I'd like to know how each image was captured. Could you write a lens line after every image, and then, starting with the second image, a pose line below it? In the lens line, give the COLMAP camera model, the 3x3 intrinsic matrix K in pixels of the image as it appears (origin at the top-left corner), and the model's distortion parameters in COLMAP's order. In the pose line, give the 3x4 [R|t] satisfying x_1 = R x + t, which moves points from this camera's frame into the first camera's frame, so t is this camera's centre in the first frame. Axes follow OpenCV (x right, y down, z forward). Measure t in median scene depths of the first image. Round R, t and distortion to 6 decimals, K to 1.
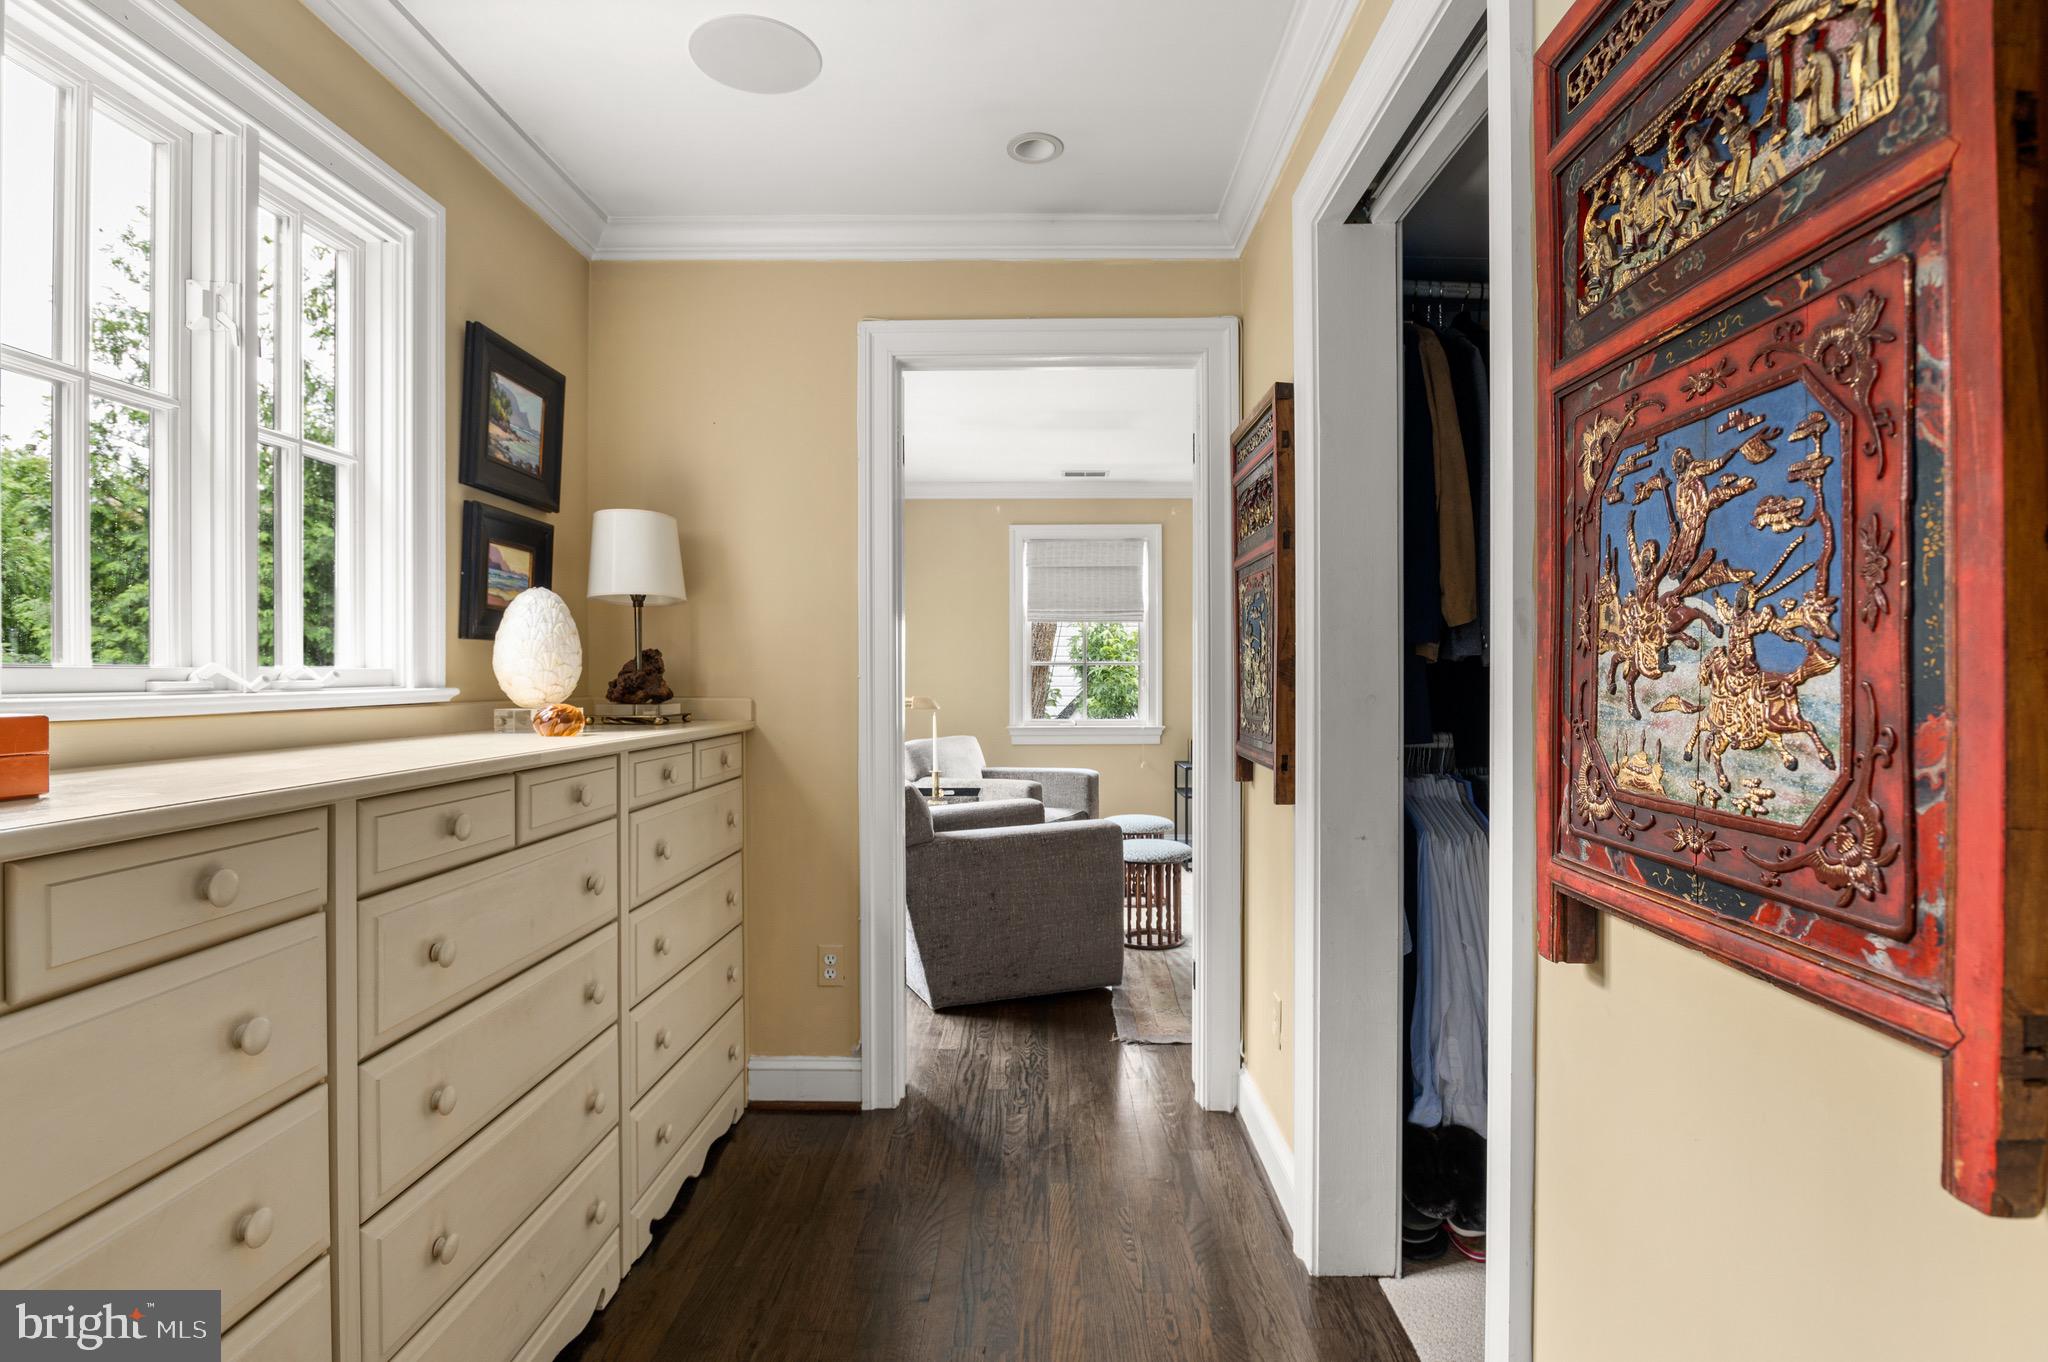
lens RADIAL K [[1026.8, 0, 1024.0], [0, 1026.8, 681.0], [0, 0, 1]] dist [-0.036659, 0.014741]
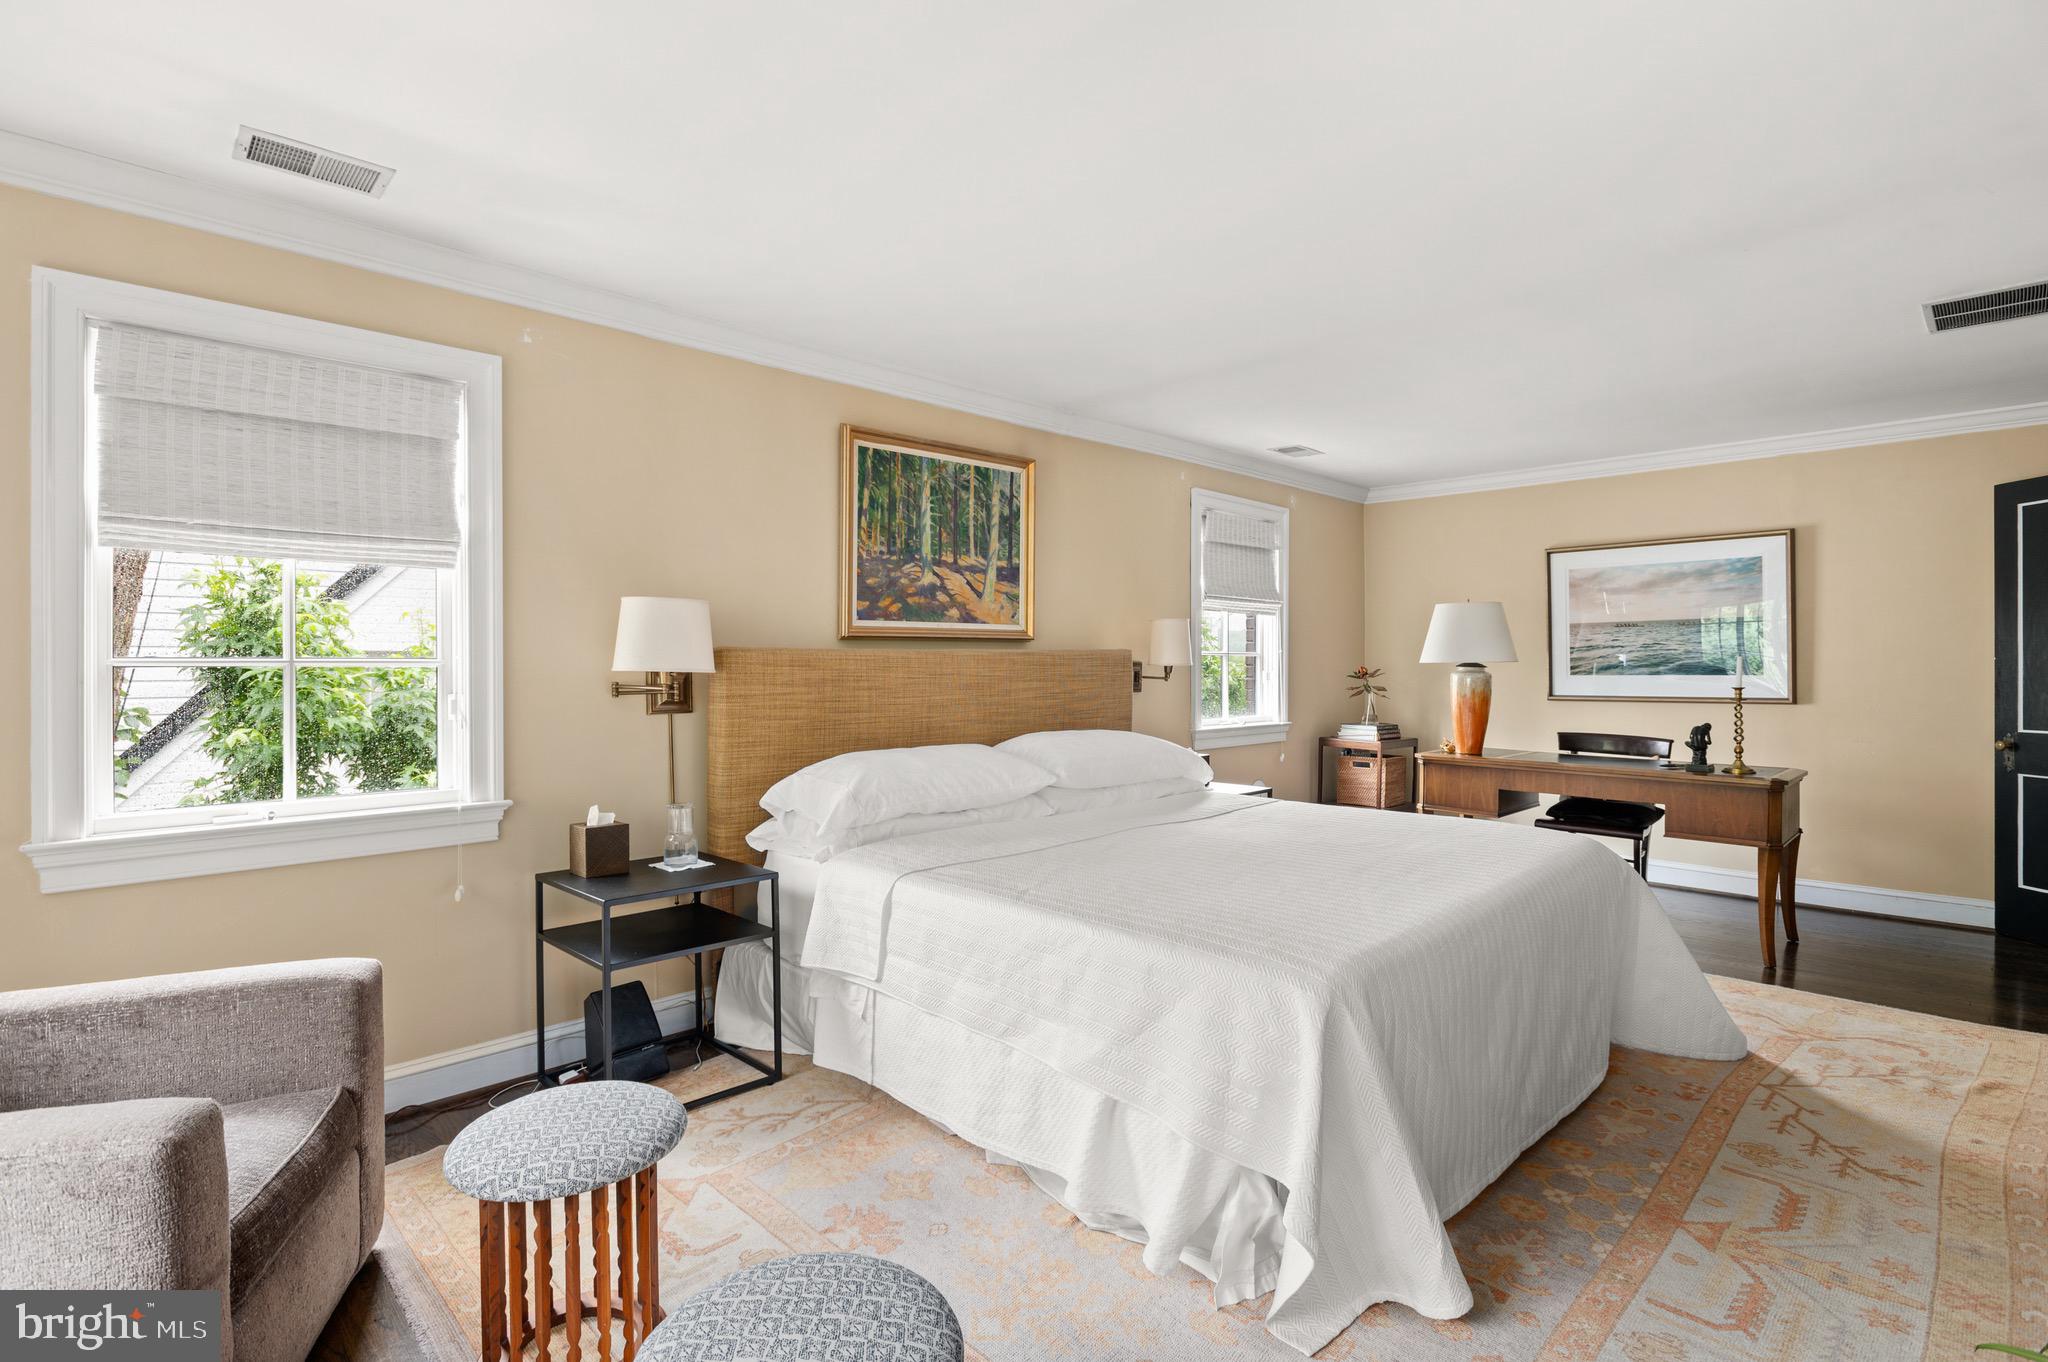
lens RADIAL K [[986.2, 0, 1024.5], [0, 986.2, 666.1], [0, 0, 1]] dist [-0.001200, -0.000572]
pose [[0.699457, 0.002439, 0.714671, -0.016117], [0.006329, 0.999934, -0.009606, -0.009864], [-0.714647, 0.011242, 0.699395, 0.529413]]
